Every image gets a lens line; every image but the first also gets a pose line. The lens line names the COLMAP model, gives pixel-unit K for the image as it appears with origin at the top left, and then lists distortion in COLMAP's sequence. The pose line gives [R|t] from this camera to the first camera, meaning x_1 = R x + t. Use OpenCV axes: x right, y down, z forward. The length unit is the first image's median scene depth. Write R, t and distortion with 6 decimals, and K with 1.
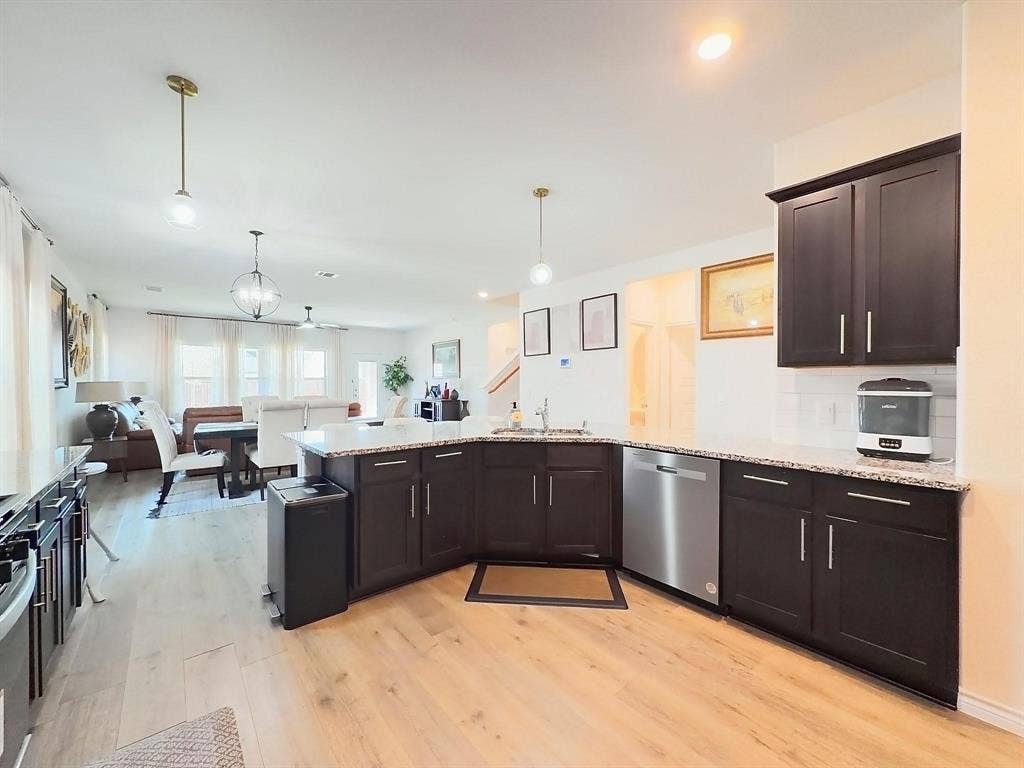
lens RADIAL K [[407.2, 0, 509.7], [0, 407.2, 388.6], [0, 0, 1]] dist [0.001250, 0.000313]
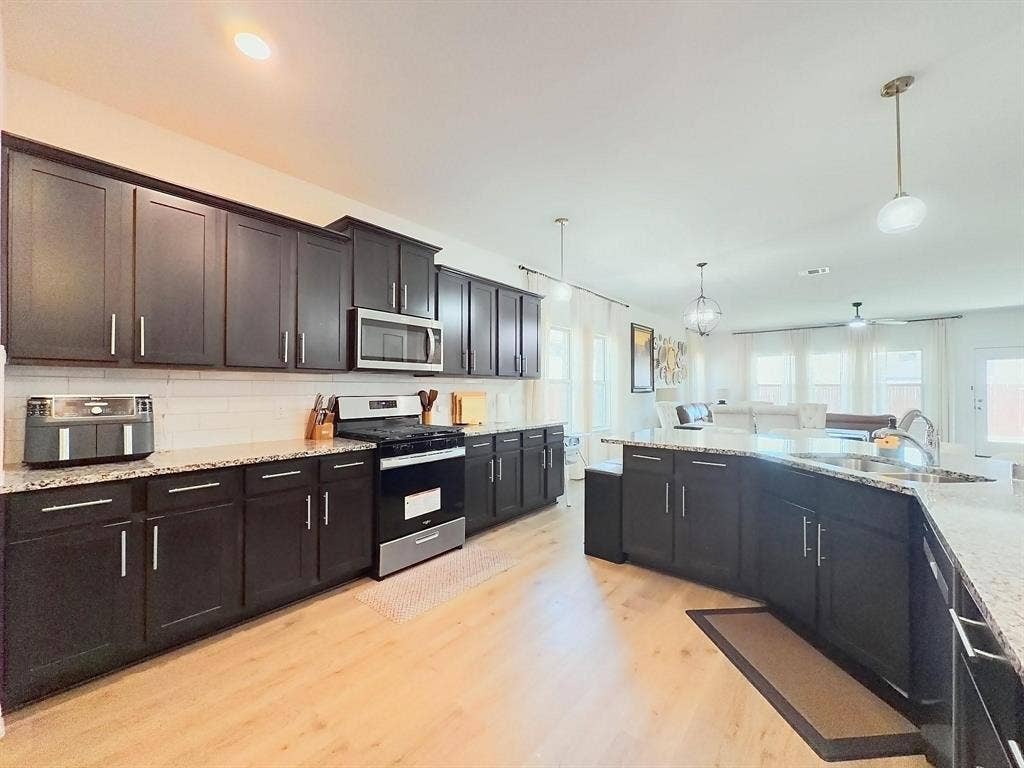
lens RADIAL K [[407.2, 0, 510.1], [0, 407.2, 381.9], [0, 0, 1]] dist [0.001250, 0.000313]
pose [[0.174062, -0.014539, -0.984627, 0.674145], [-0.019238, 0.999650, -0.018162, -0.002608], [0.984547, 0.022104, 0.173722, 0.347663]]
